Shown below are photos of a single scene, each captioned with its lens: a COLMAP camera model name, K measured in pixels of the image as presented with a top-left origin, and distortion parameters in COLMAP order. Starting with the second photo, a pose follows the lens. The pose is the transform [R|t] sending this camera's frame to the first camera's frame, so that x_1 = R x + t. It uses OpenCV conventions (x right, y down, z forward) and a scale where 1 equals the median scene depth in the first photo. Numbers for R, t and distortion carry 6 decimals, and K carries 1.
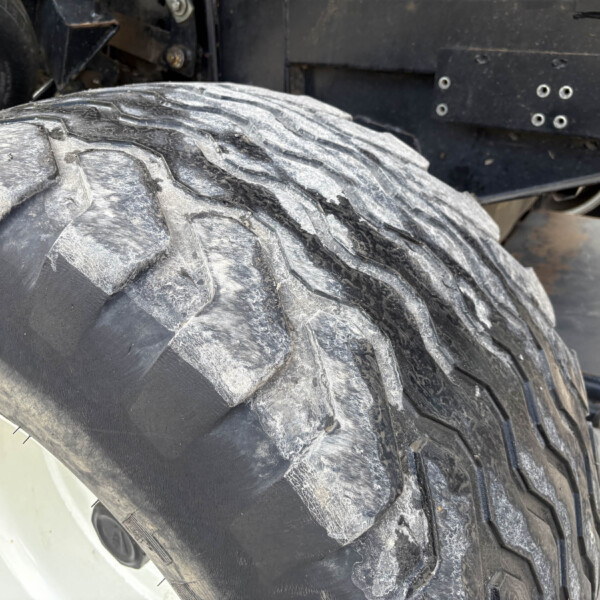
lens RADIAL K [[631.6, 0, 300.2], [0, 631.6, 299.9], [0, 0, 1]] dist [0.012754, 0.000000]
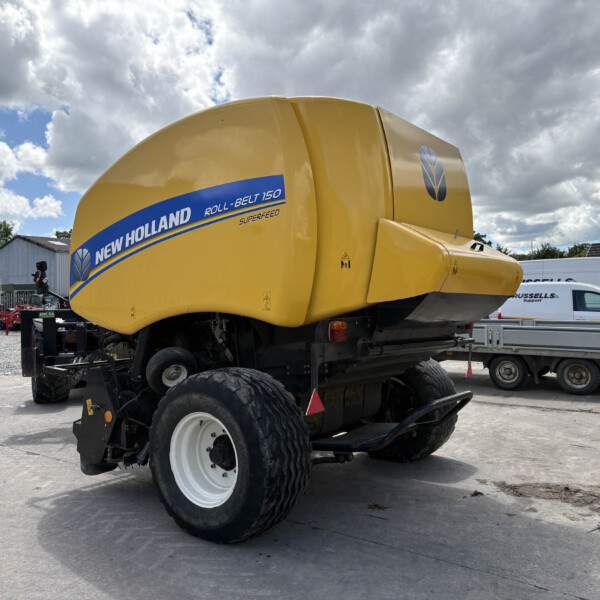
lens RADIAL K [[631.6, 0, 300.6], [0, 631.6, 297.2], [0, 0, 1]] dist [0.012754, 0.000000]
pose [[0.993601, -0.086221, -0.072965, 1.395950], [0.035070, 0.849559, -0.526327, 3.259491], [0.107368, 0.520400, 0.847146, -6.231926]]
